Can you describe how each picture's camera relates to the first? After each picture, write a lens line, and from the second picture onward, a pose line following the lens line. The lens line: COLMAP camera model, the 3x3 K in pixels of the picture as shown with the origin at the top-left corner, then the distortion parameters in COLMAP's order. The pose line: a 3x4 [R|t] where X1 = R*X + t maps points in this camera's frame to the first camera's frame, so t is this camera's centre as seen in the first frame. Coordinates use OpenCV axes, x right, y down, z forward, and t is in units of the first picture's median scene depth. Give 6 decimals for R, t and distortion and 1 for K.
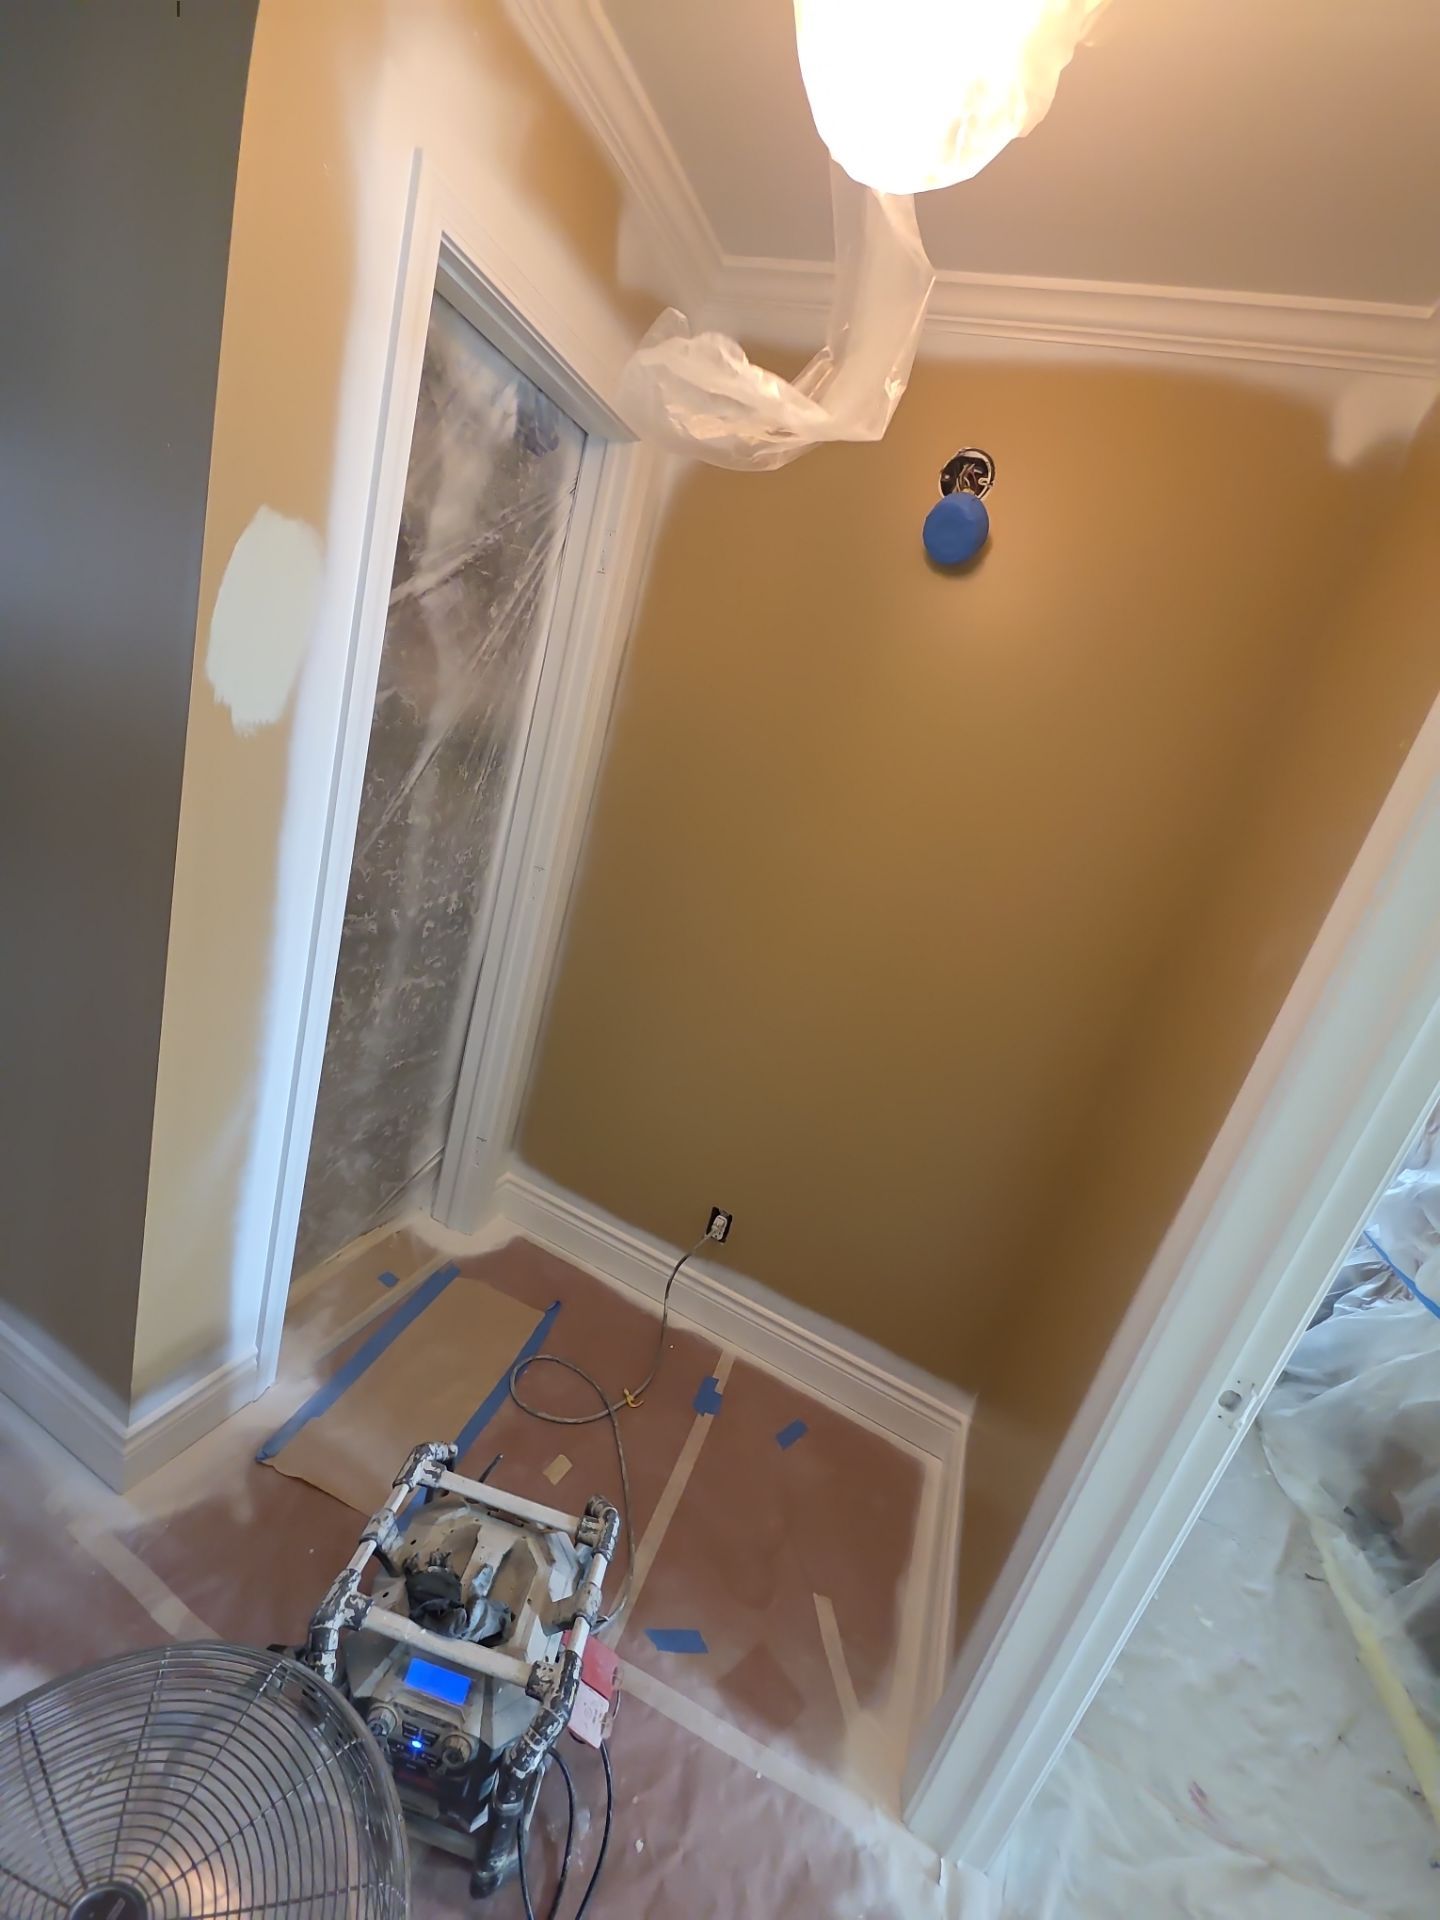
lens RADIAL K [[763.5, 0, 720.0], [0, 763.5, 960.0], [0, 0, 1]] dist [0.009703, 0.000008]
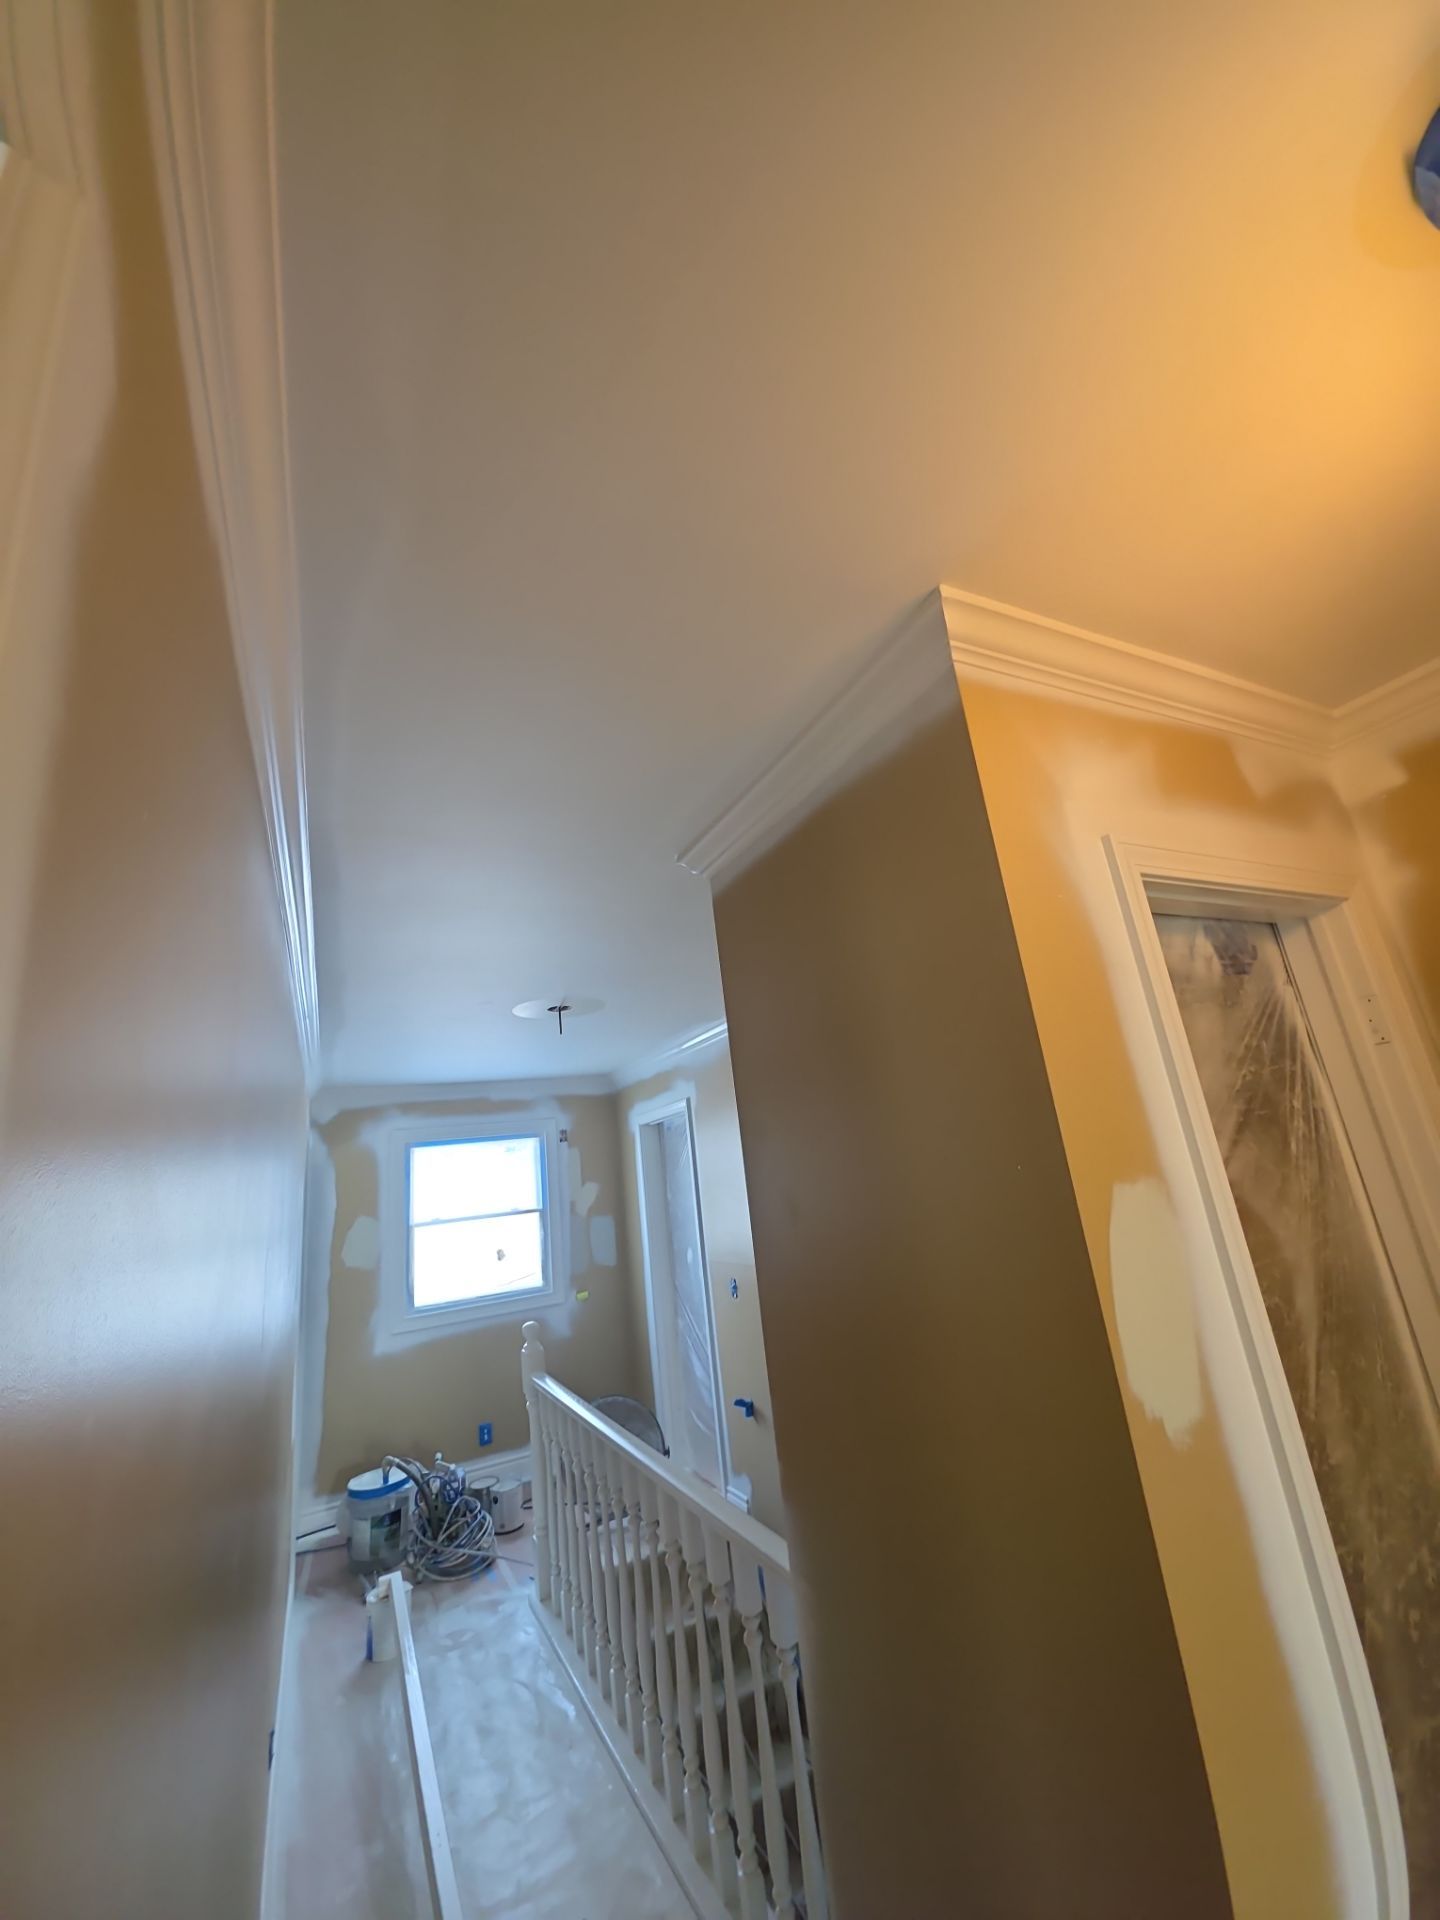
lens RADIAL K [[763.5, 0, 720.0], [0, 763.5, 960.0], [0, 0, 1]] dist [0.009703, 0.000008]
pose [[0.687467, -0.507758, -0.519202, -0.188579], [0.121085, 0.785078, -0.607447, -0.184620], [0.716050, 0.354732, 0.601197, -0.023652]]
